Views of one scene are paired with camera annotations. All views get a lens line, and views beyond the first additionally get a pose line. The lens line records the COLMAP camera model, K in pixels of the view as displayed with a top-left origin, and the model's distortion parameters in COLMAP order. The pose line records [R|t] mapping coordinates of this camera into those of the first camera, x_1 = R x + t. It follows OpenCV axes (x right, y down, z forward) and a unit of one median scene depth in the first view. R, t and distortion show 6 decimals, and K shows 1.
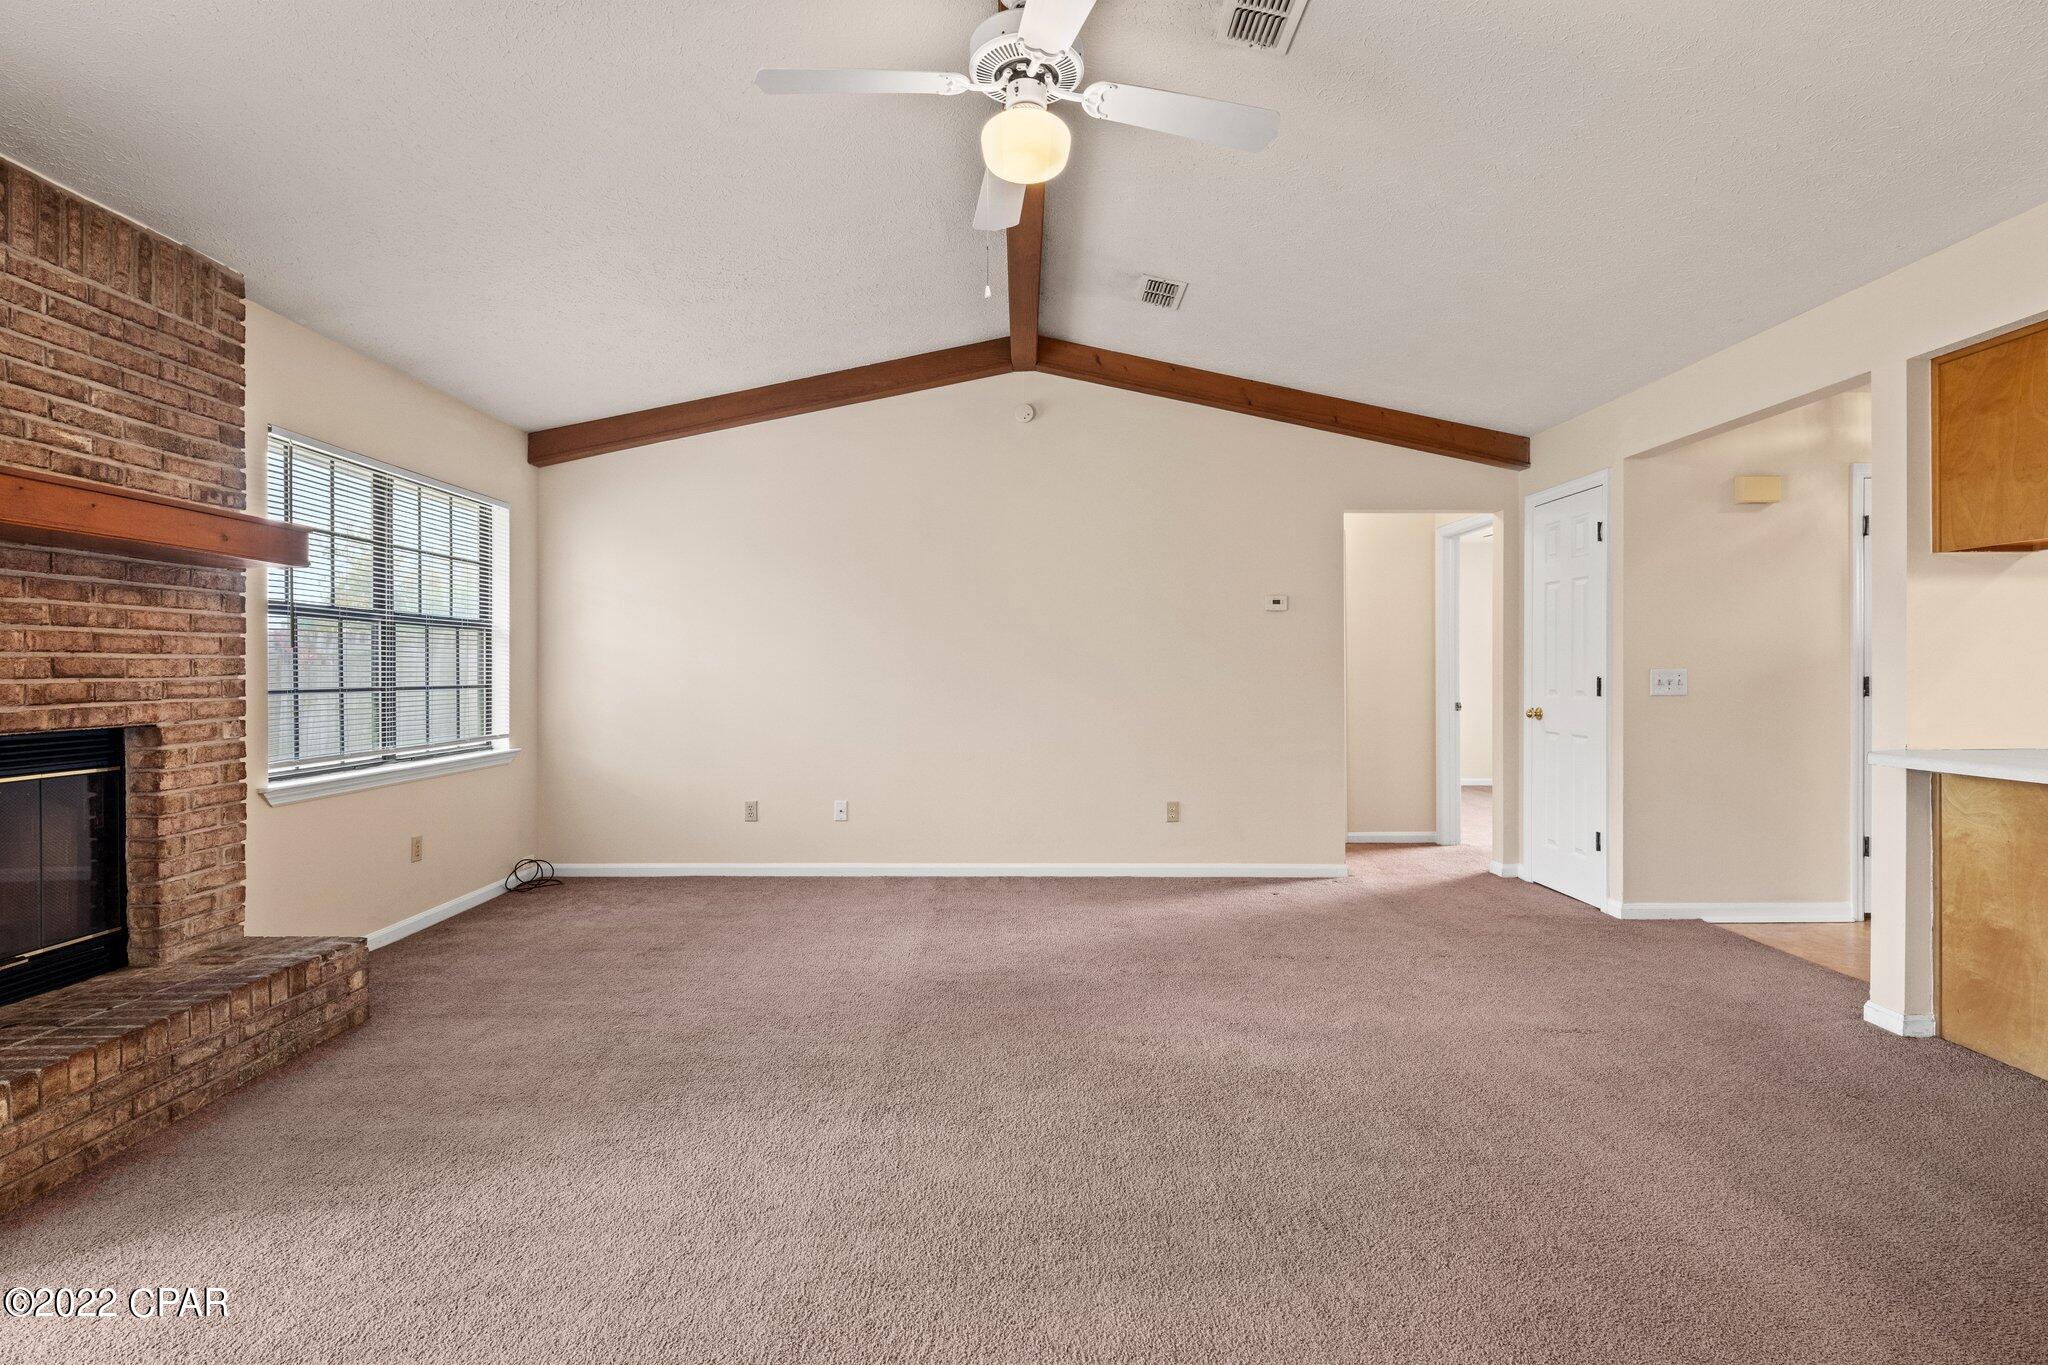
lens RADIAL K [[952.9, 0, 1042.7], [0, 952.9, 675.5], [0, 0, 1]] dist [0.001970, -0.000105]
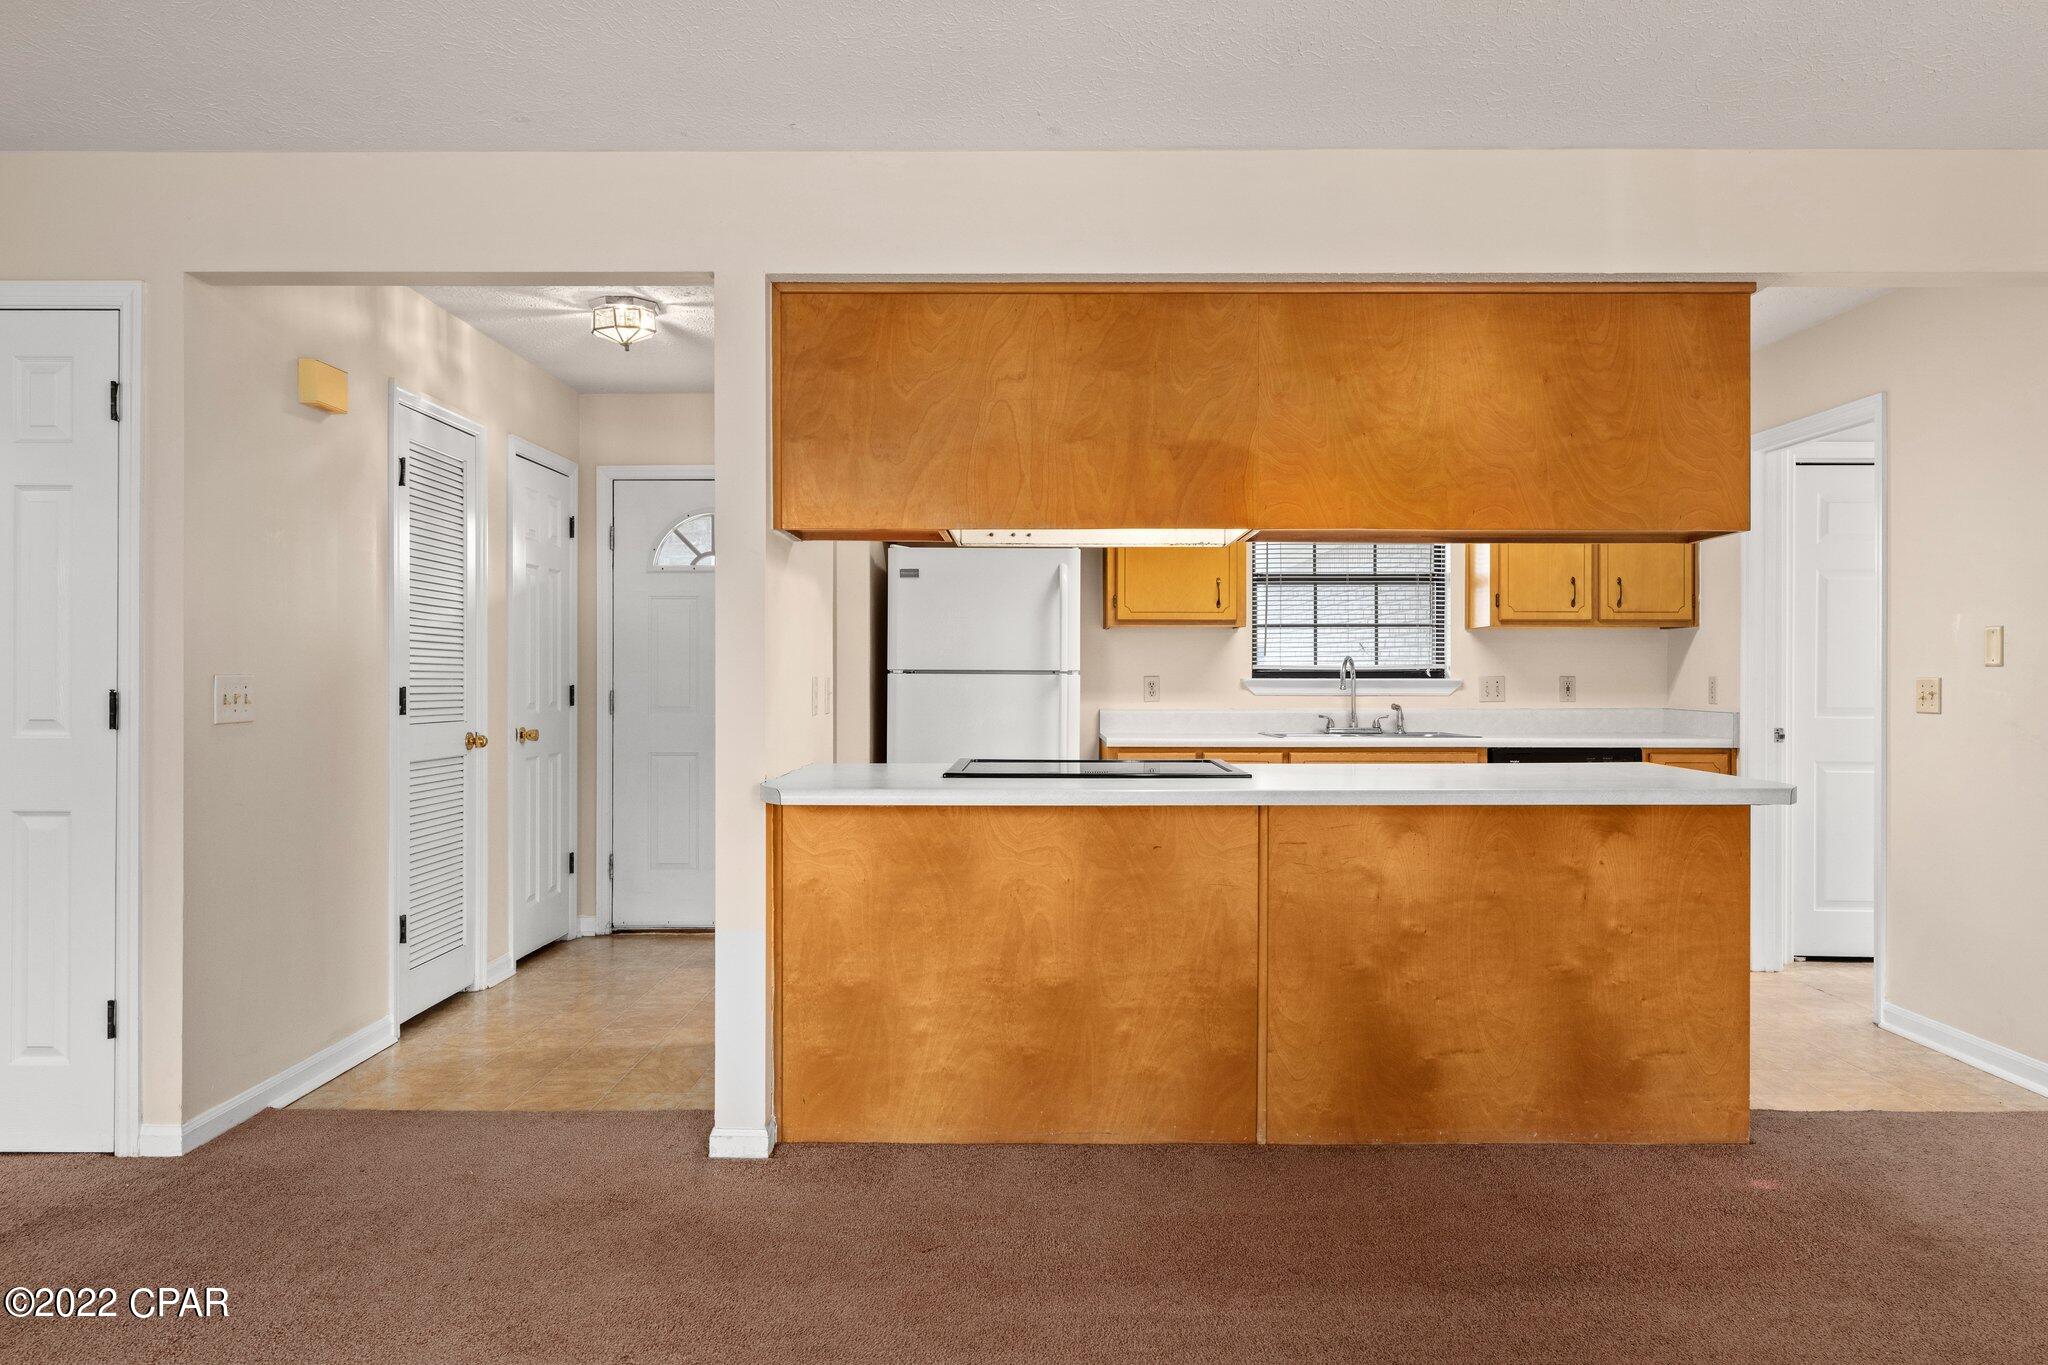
lens RADIAL K [[1360.8, 0, 1017.0], [0, 1360.8, 672.3], [0, 0, 1]] dist [0.000214, 0.003886]
pose [[0.030776, 0.004984, 0.999514, -0.182972], [0.004050, 0.999979, -0.005111, -0.003705], [-0.999518, 0.004205, 0.030755, 0.769482]]
